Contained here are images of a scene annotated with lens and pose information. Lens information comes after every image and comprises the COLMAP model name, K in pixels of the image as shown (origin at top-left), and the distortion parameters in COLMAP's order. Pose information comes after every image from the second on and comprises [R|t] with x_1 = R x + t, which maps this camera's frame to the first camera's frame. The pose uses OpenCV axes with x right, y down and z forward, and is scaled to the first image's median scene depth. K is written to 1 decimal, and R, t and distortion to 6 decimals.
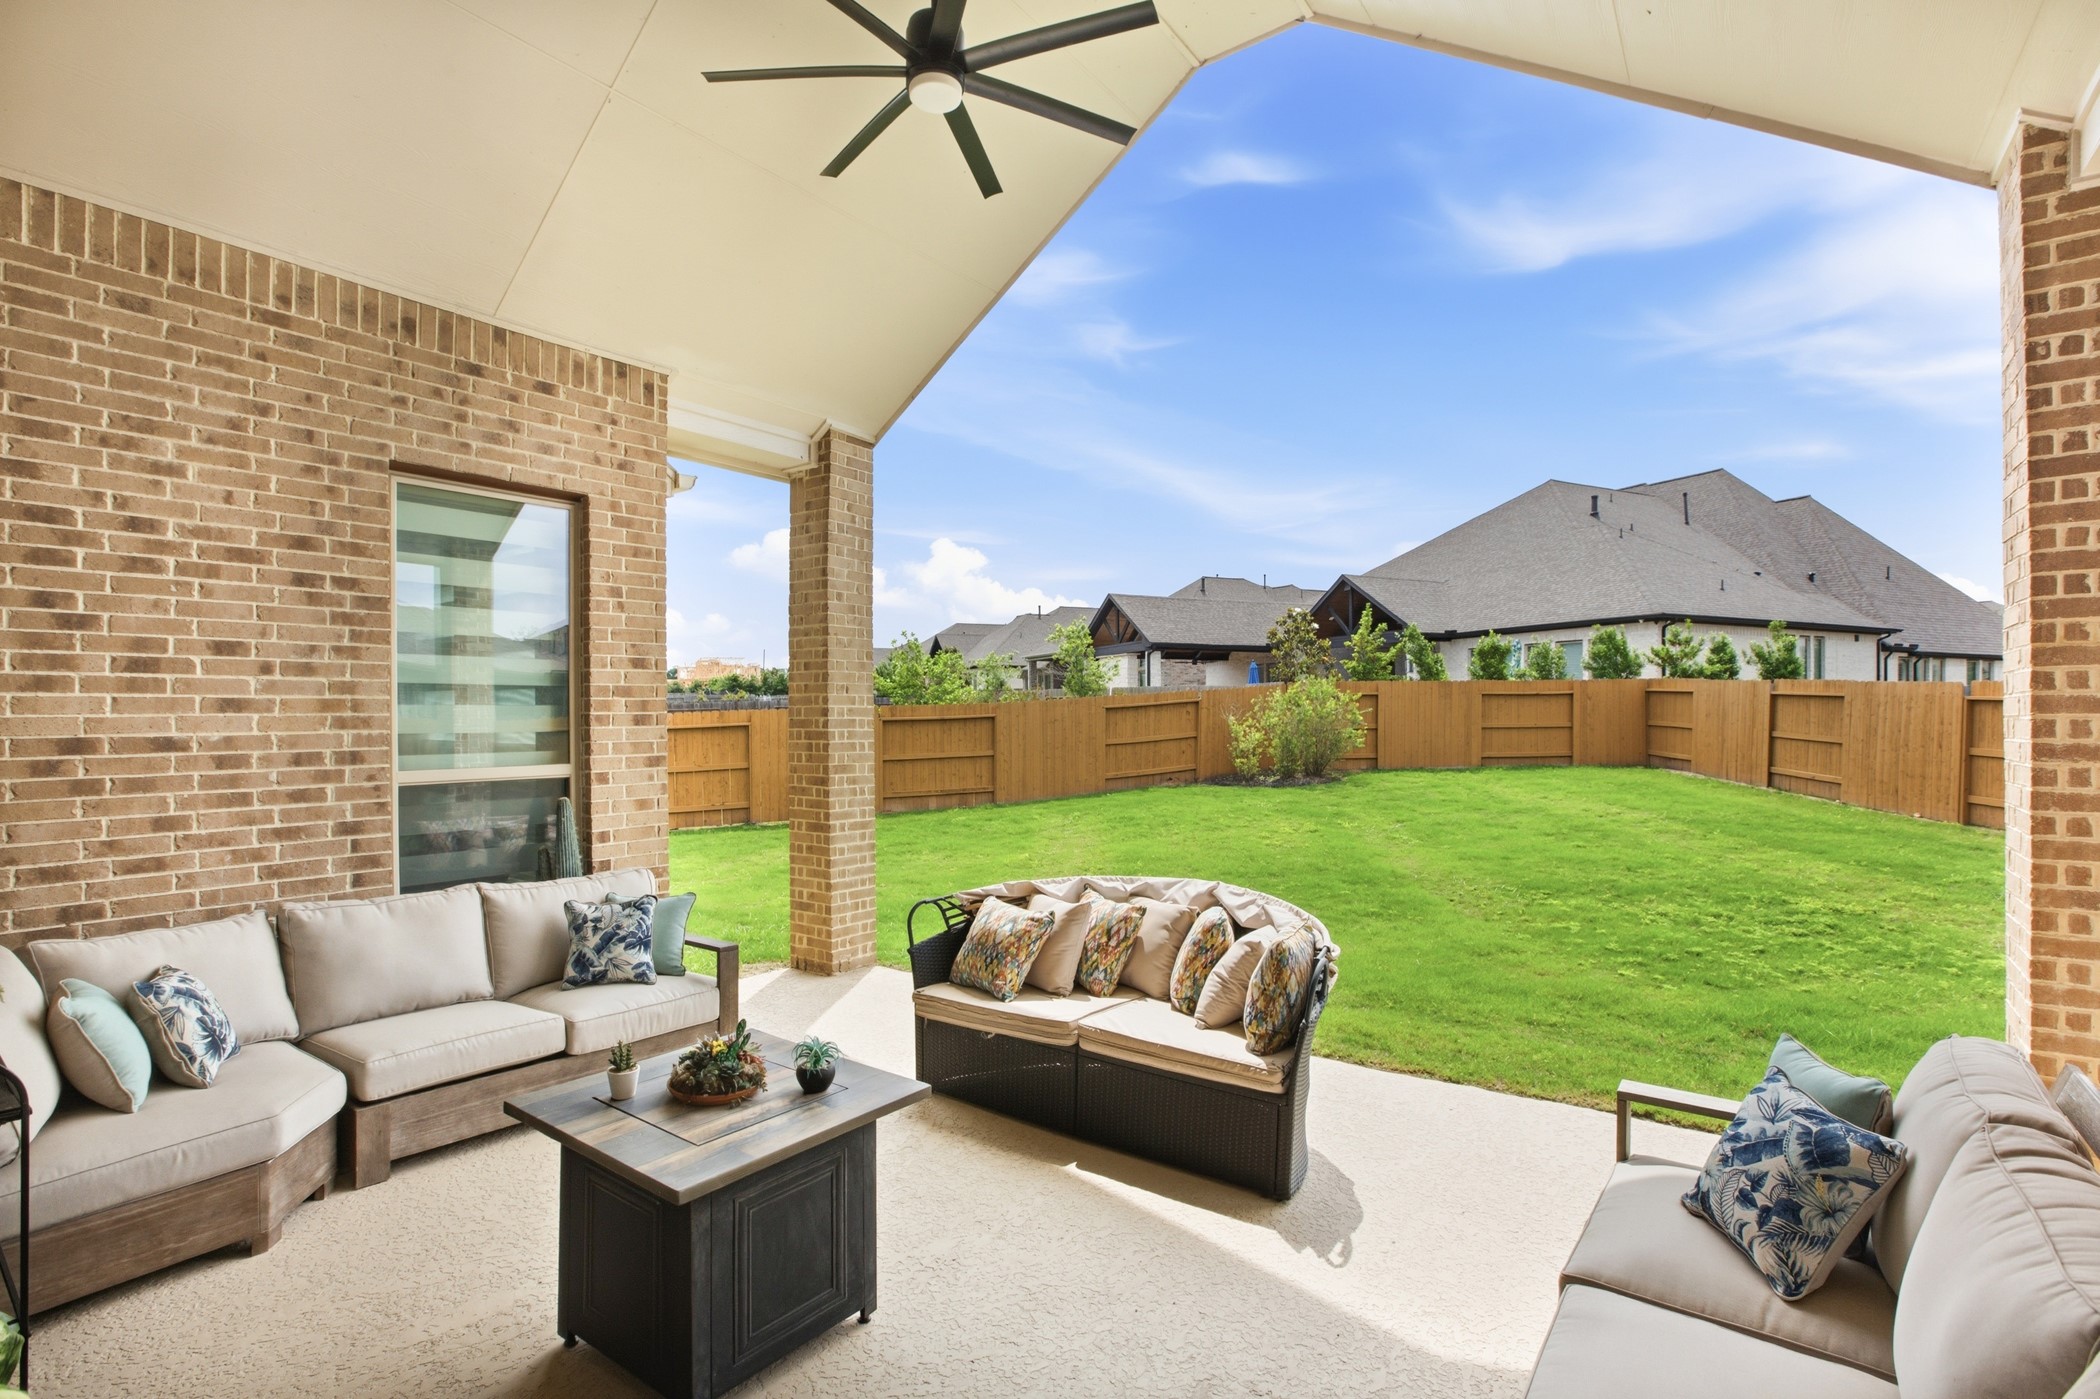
lens RADIAL K [[964.7, 0, 1061.7], [0, 964.7, 721.8], [0, 0, 1]] dist [-0.032526, 0.000746]
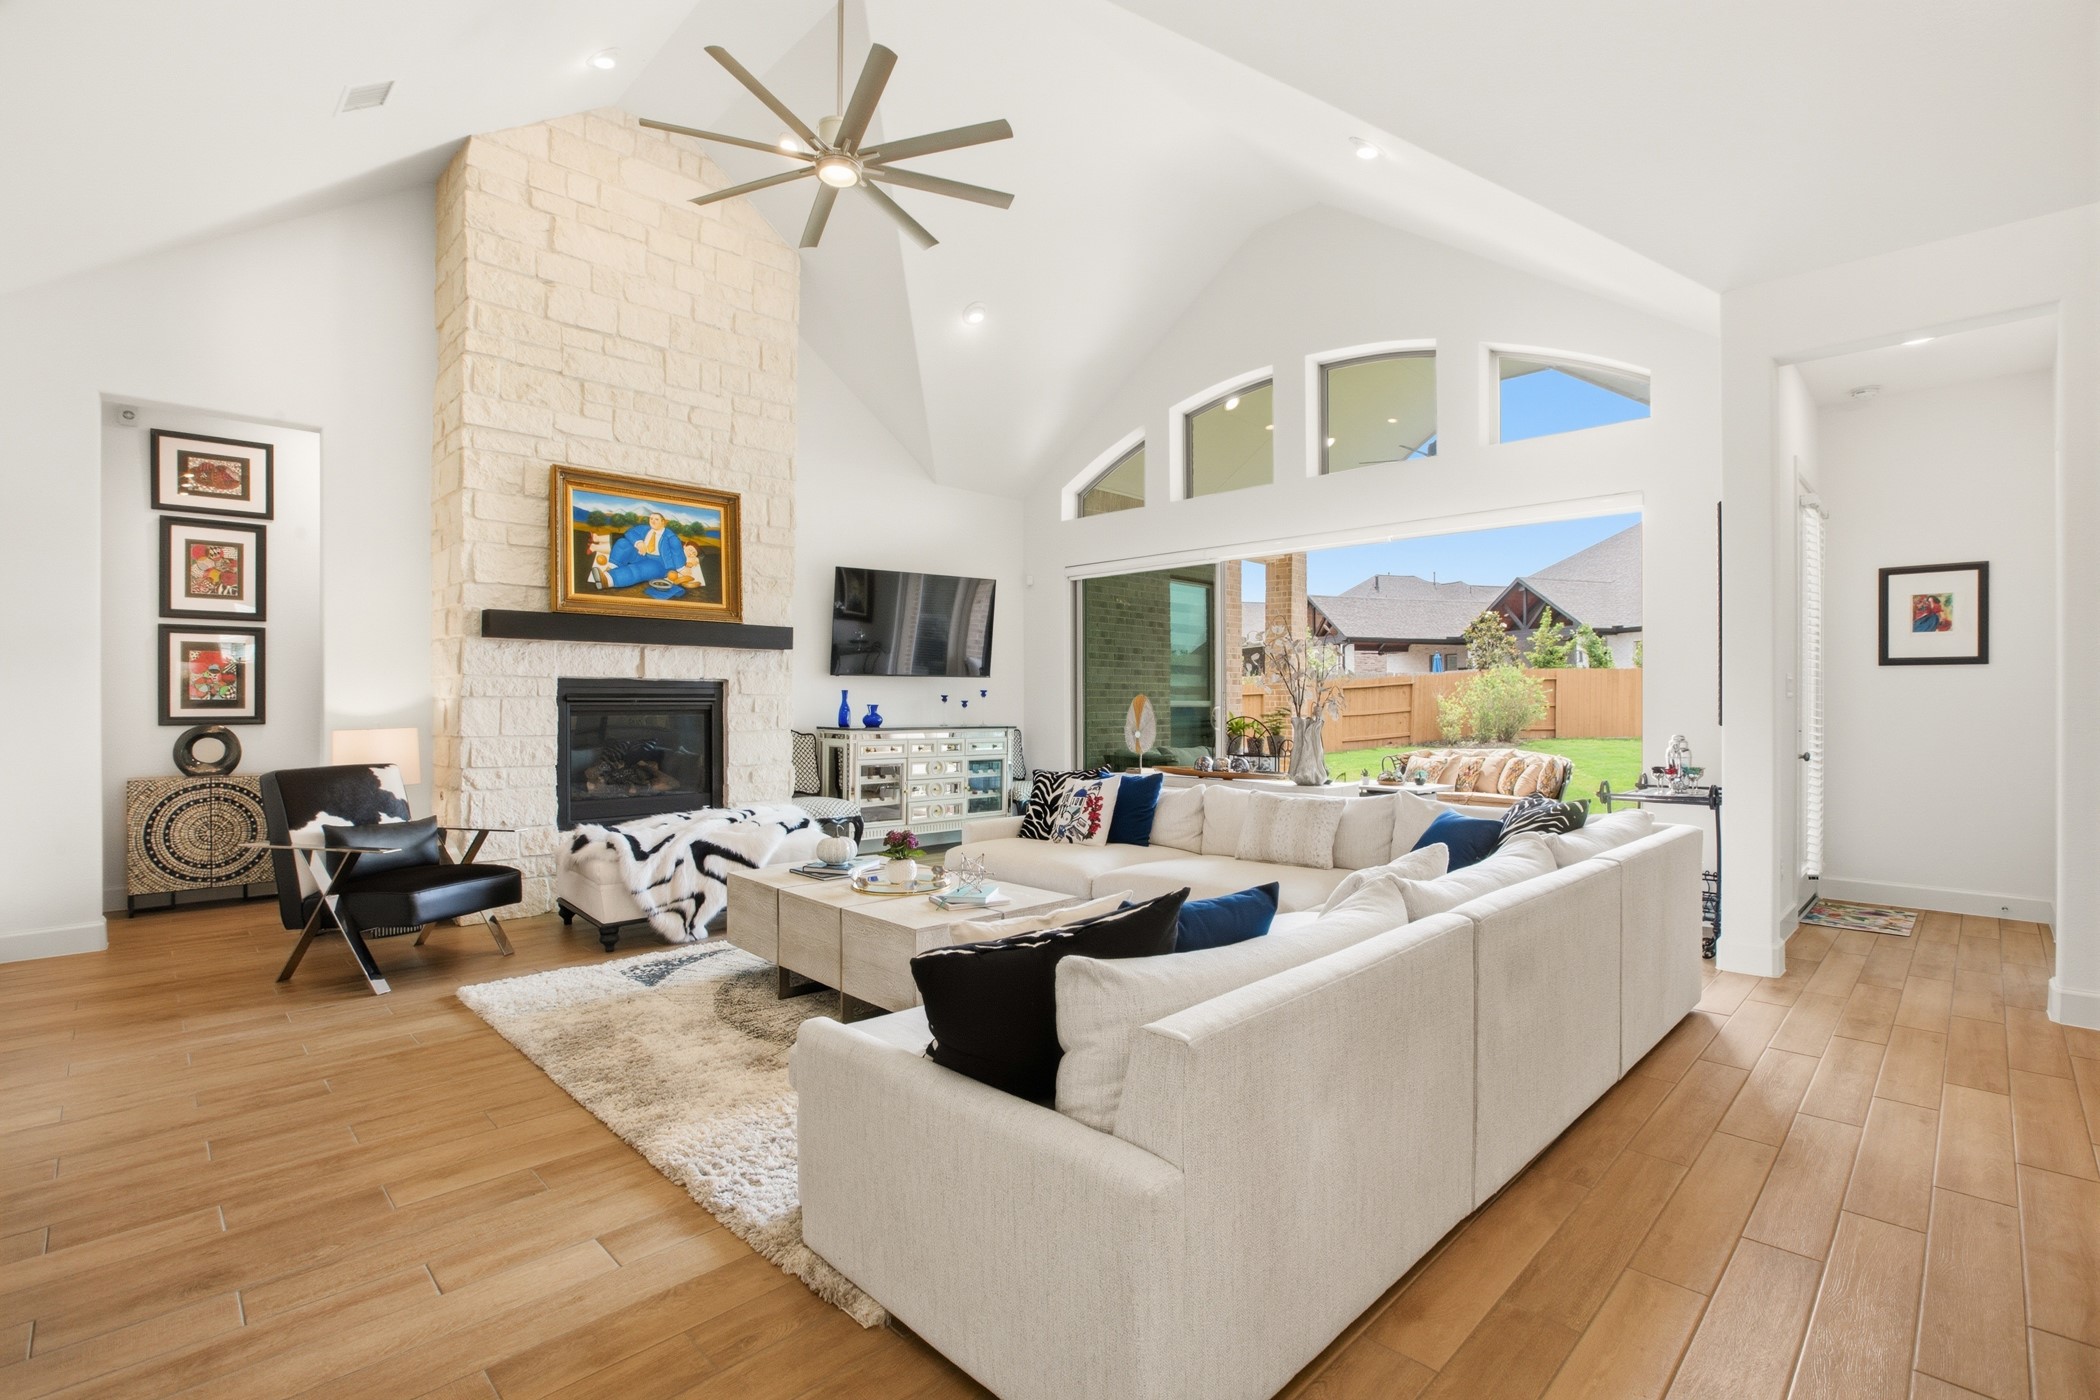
lens RADIAL K [[964.7, 0, 1061.7], [0, 964.7, 722.3], [0, 0, 1]] dist [-0.032526, 0.000746]
pose [[0.990149, 0.006107, -0.139886, -0.139852], [-0.004740, 0.999938, 0.010101, 0.018876], [0.139939, -0.009339, 0.990116, -0.340031]]
